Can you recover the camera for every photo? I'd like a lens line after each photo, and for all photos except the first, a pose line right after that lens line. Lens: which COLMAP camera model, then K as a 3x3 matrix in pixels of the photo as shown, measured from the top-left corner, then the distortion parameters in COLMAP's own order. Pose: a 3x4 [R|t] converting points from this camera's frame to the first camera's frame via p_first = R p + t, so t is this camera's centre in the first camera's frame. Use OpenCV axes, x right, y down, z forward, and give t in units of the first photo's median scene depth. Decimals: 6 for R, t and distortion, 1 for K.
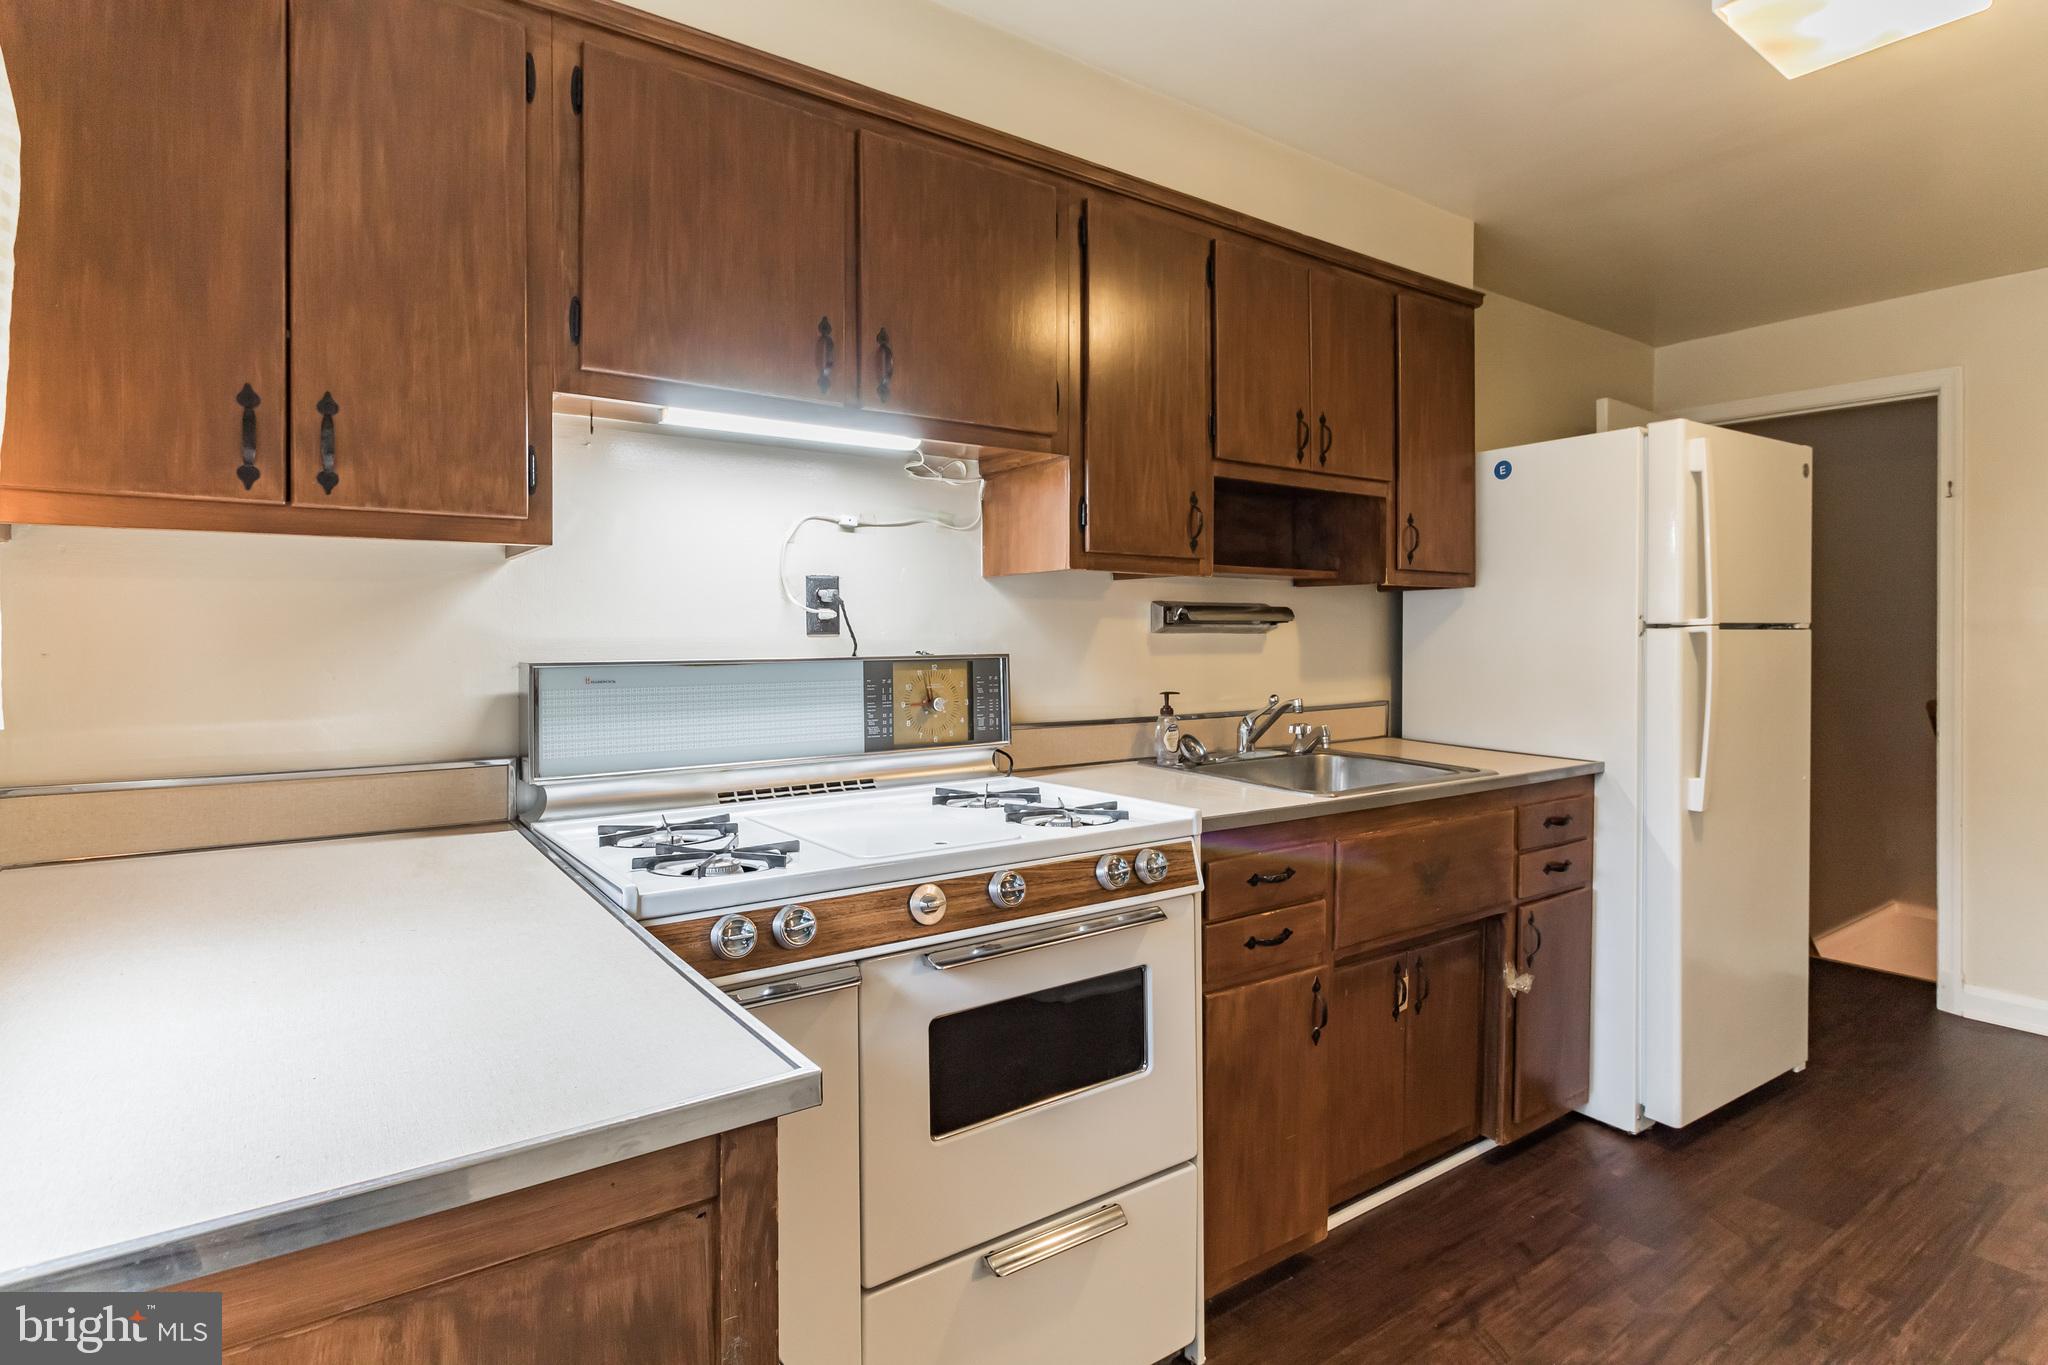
lens RADIAL K [[1052.9, 0, 1030.9], [0, 1052.9, 641.4], [0, 0, 1]] dist [-0.000150, 0.000342]
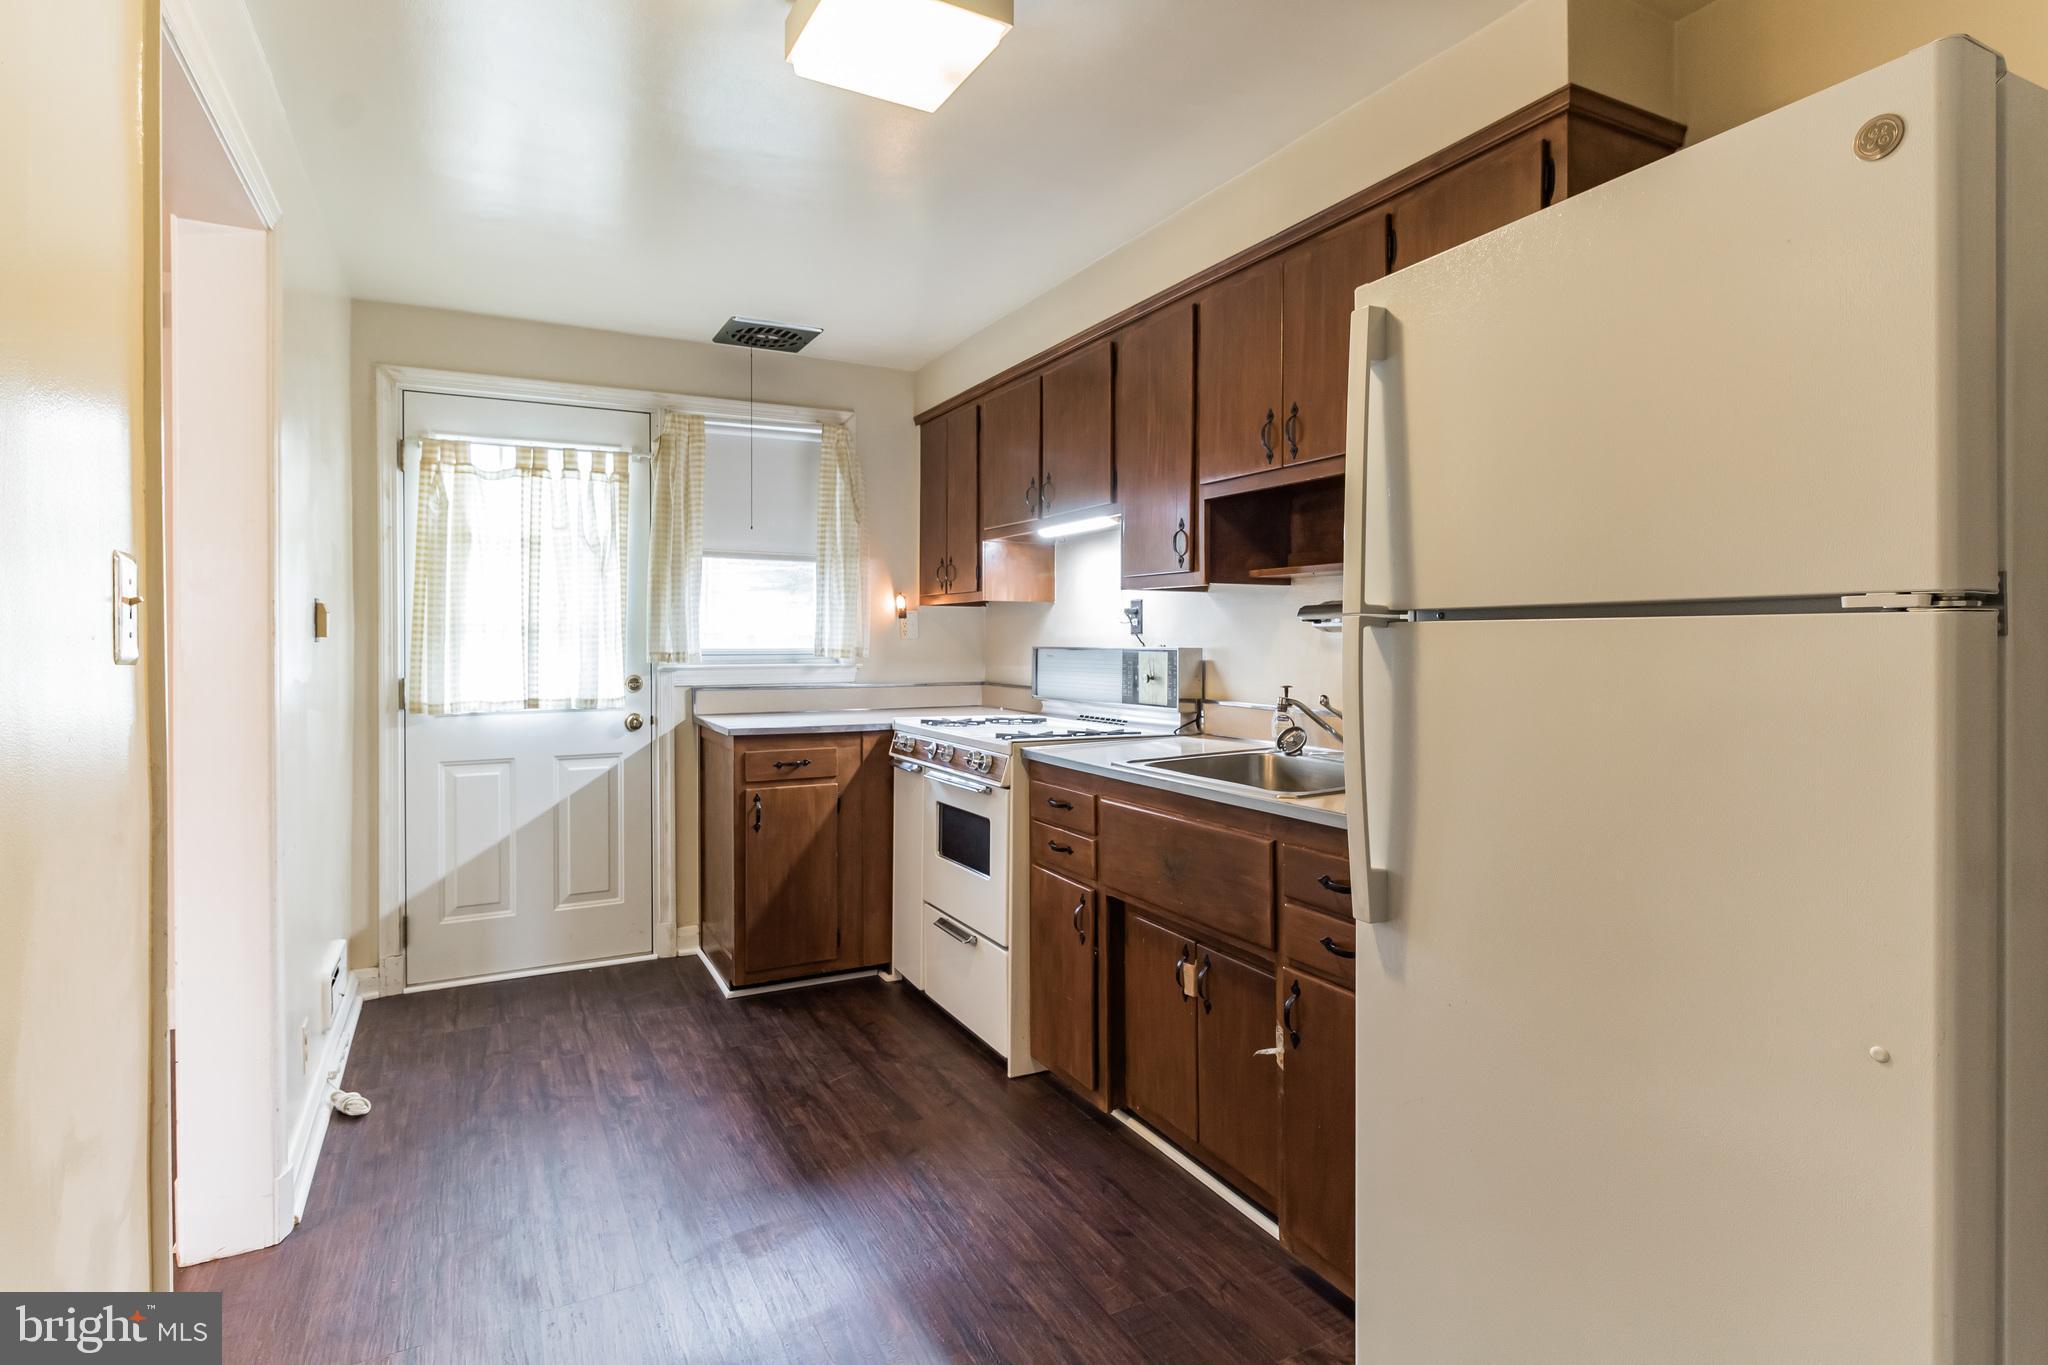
lens RADIAL K [[1052.9, 0, 1030.9], [0, 1052.9, 641.4], [0, 0, 1]] dist [-0.000150, 0.000342]
pose [[-0.134708, 0.004761, -0.990874, 1.457694], [-0.006914, 0.999960, 0.005745, -0.001971], [0.990861, 0.007624, -0.134670, 1.024295]]
